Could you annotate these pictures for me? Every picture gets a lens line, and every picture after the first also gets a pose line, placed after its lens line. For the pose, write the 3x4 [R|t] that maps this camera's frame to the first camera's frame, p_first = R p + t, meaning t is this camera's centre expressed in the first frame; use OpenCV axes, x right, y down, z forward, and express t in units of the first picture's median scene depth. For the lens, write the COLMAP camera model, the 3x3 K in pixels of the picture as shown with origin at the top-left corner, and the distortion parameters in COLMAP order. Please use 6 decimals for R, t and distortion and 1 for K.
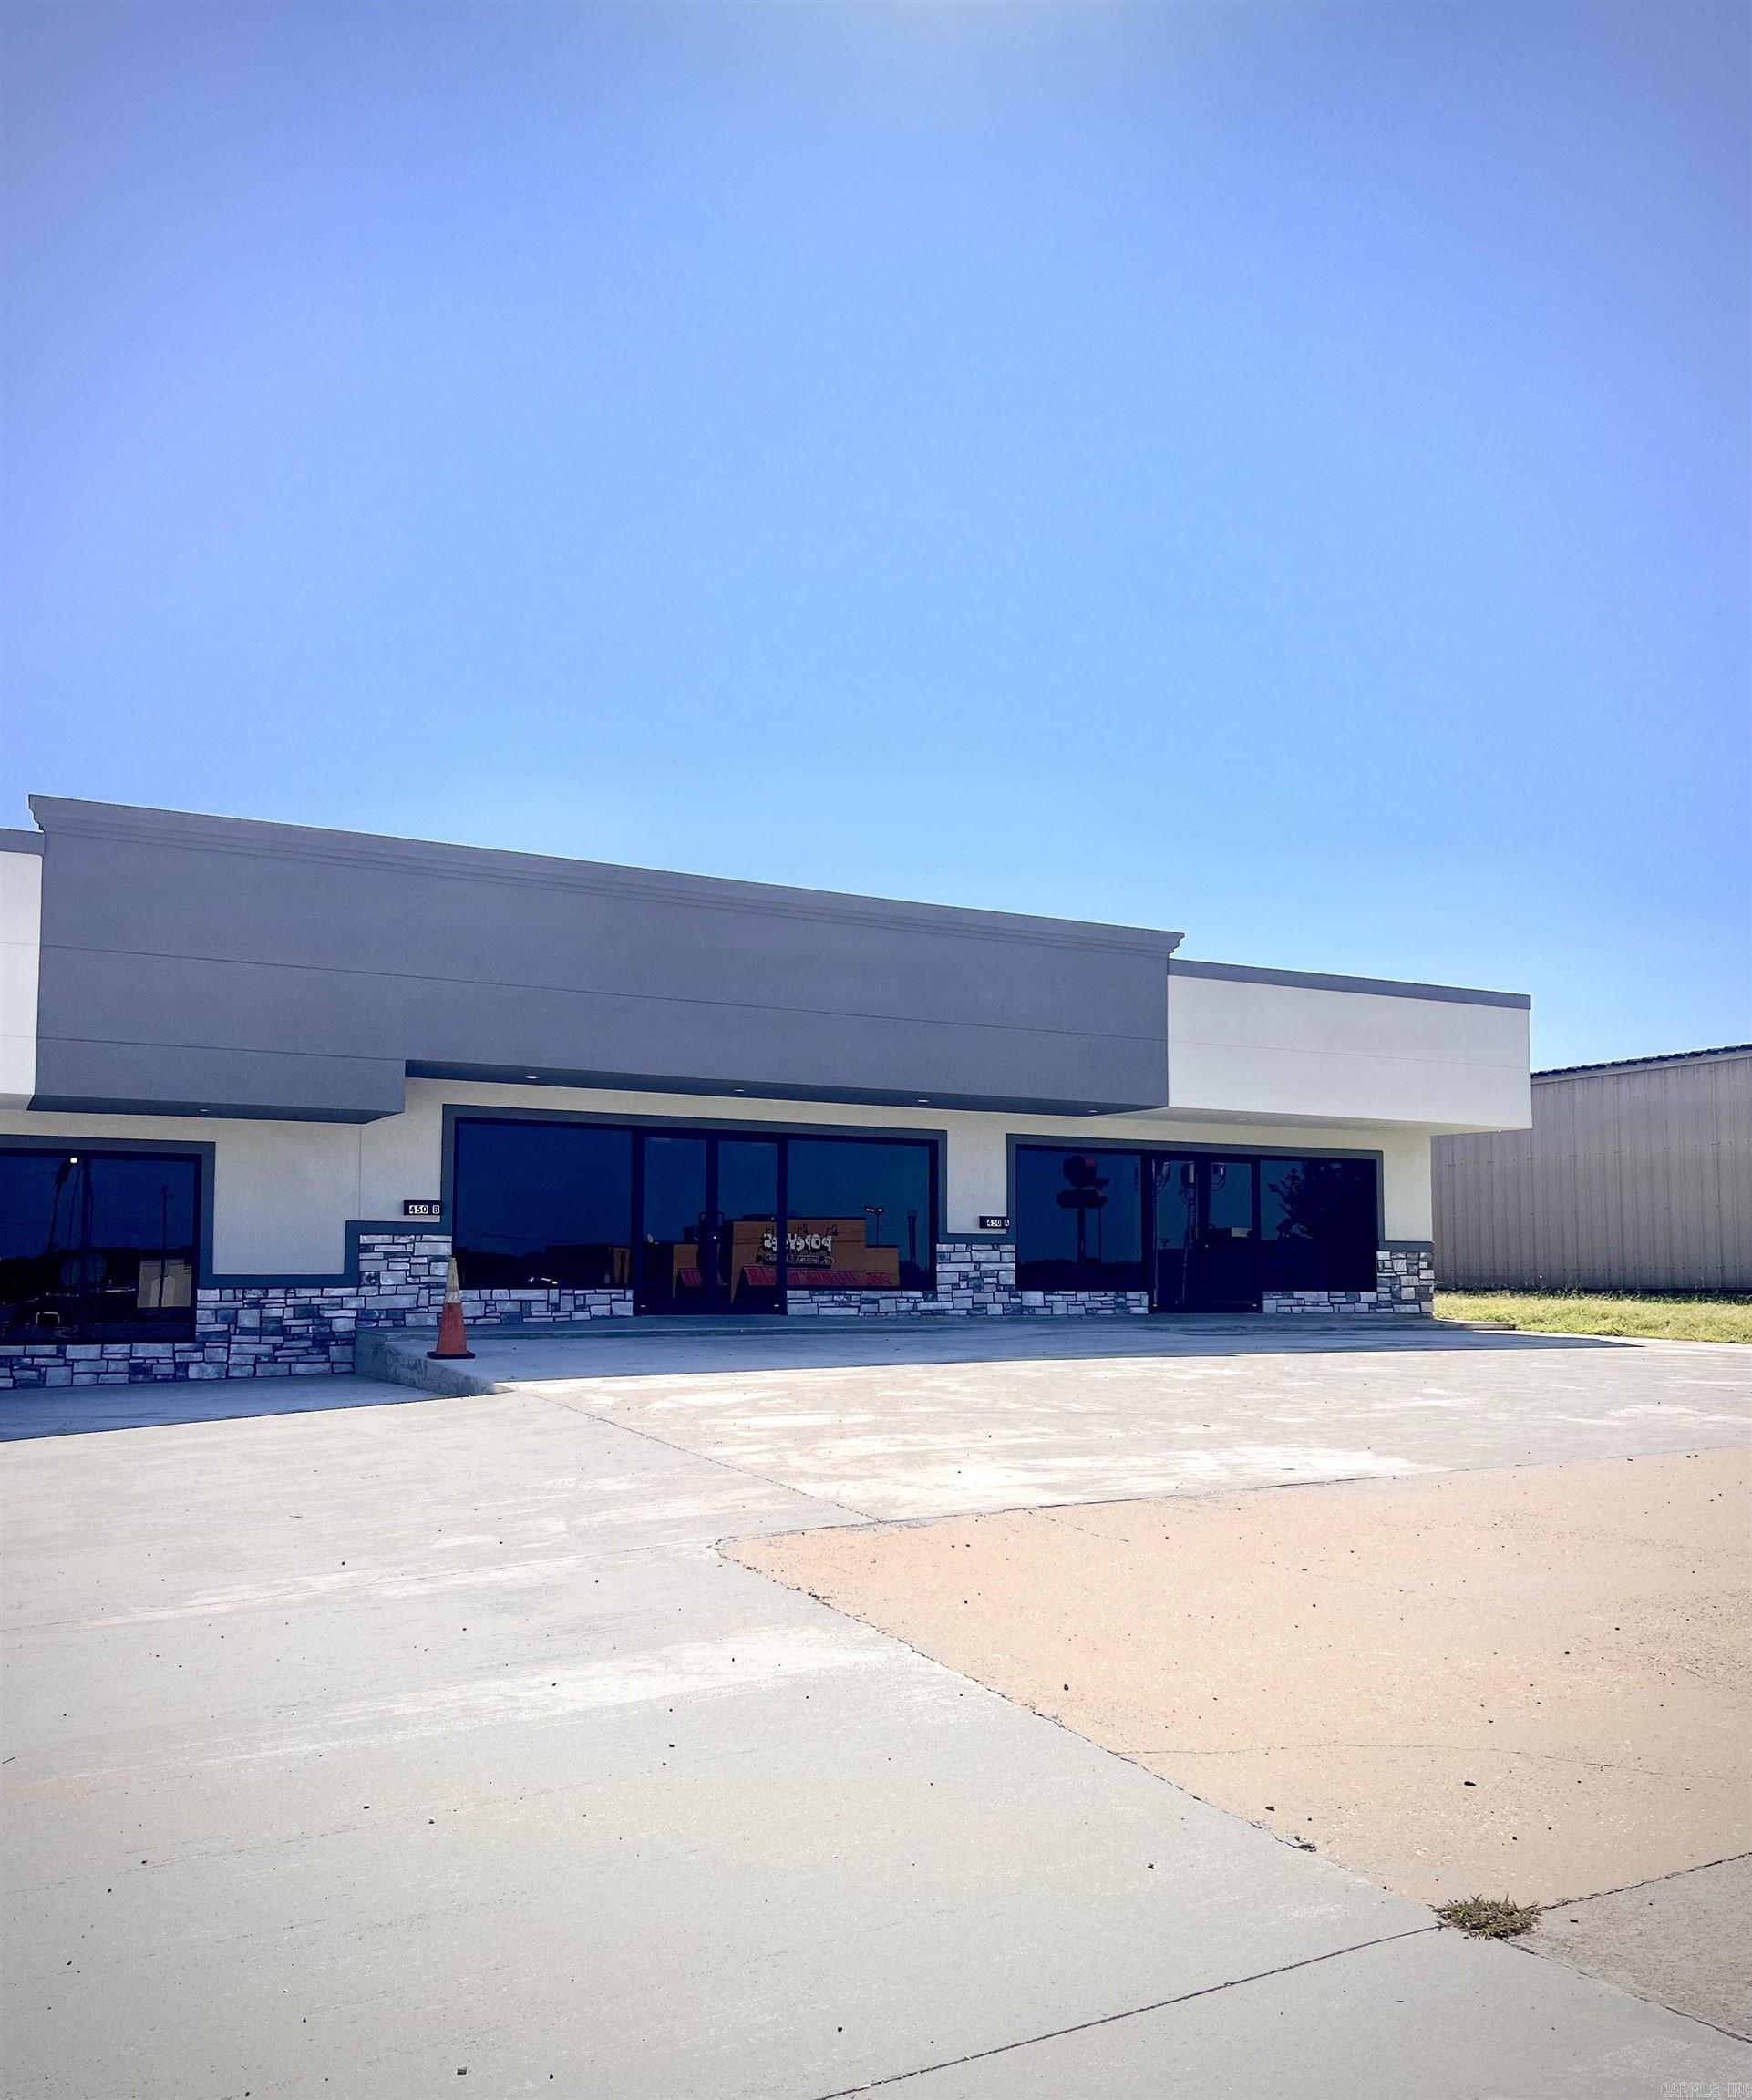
lens RADIAL K [[1765.1, 0, 871.4], [0, 1765.1, 1126.2], [0, 0, 1]] dist [0.093686, -0.001842]
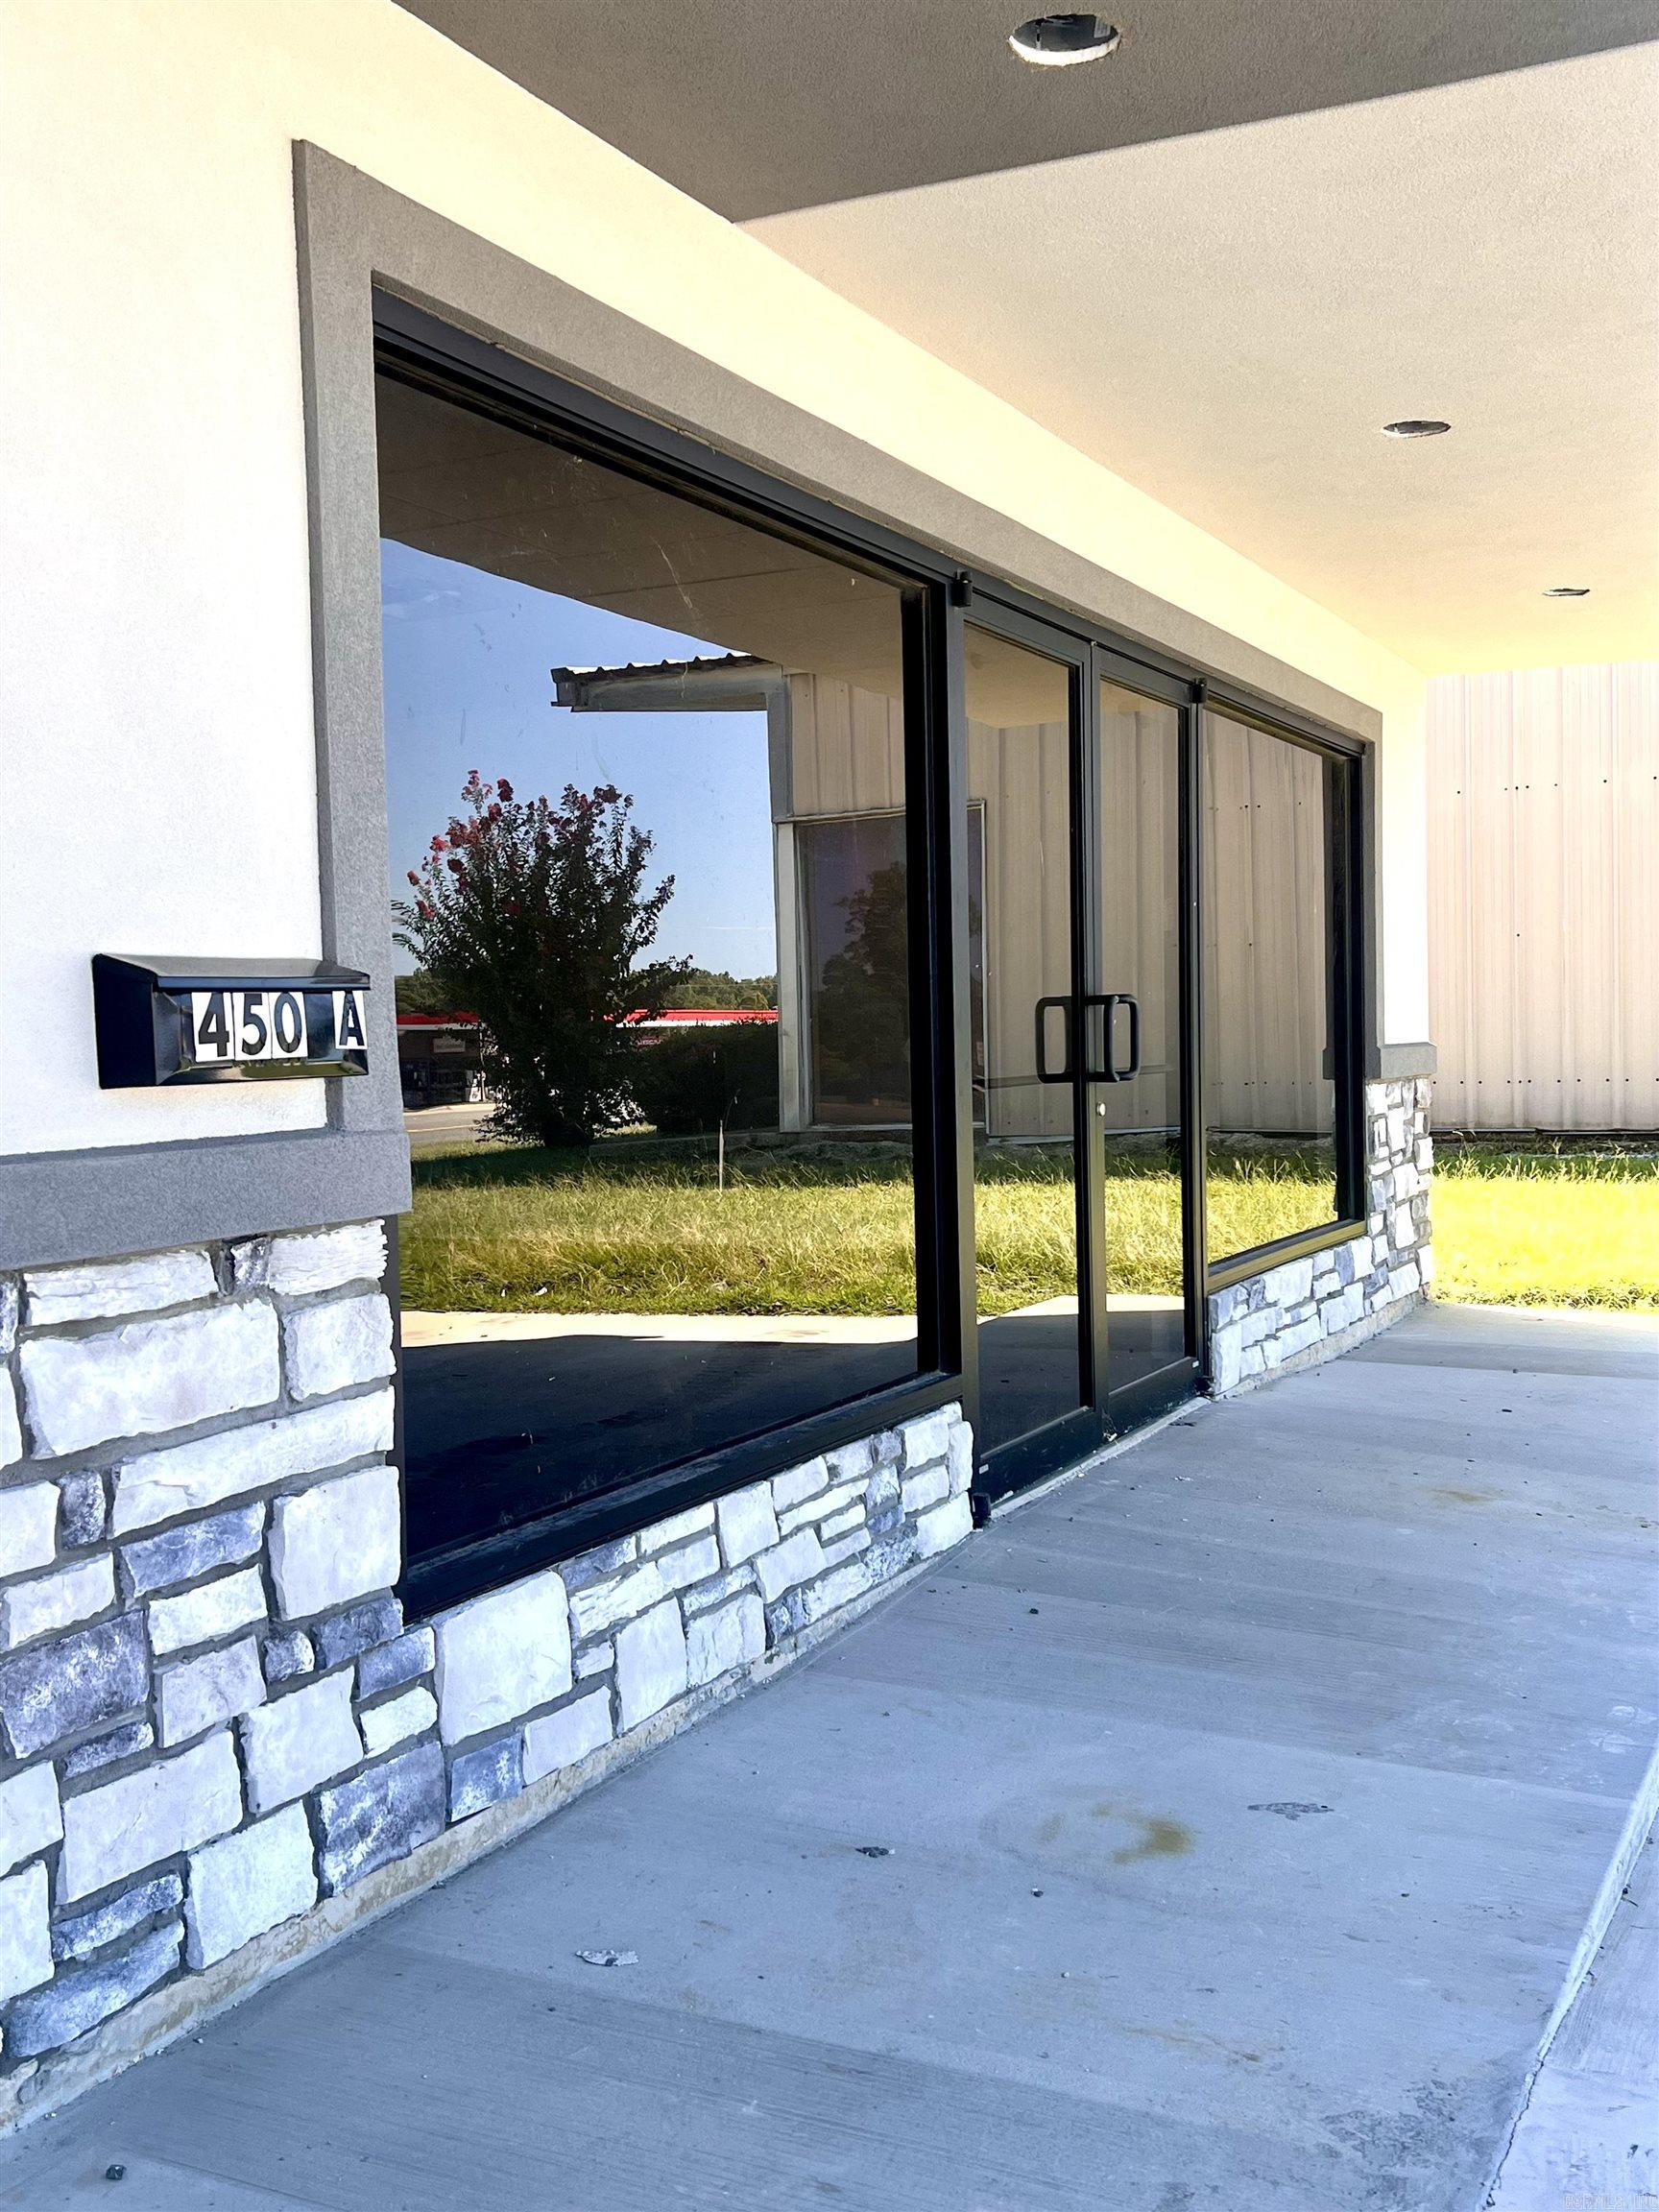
lens RADIAL K [[2178.7, 0, 829.5], [0, 2178.7, 1106.0], [0, 0, 1]] dist [0.088293, -0.012781]
pose [[0.804229, -0.043051, 0.592758, 0.024163], [-0.025311, 0.993987, 0.106533, 0.046315], [-0.593780, -0.100681, 0.798303, 0.902205]]
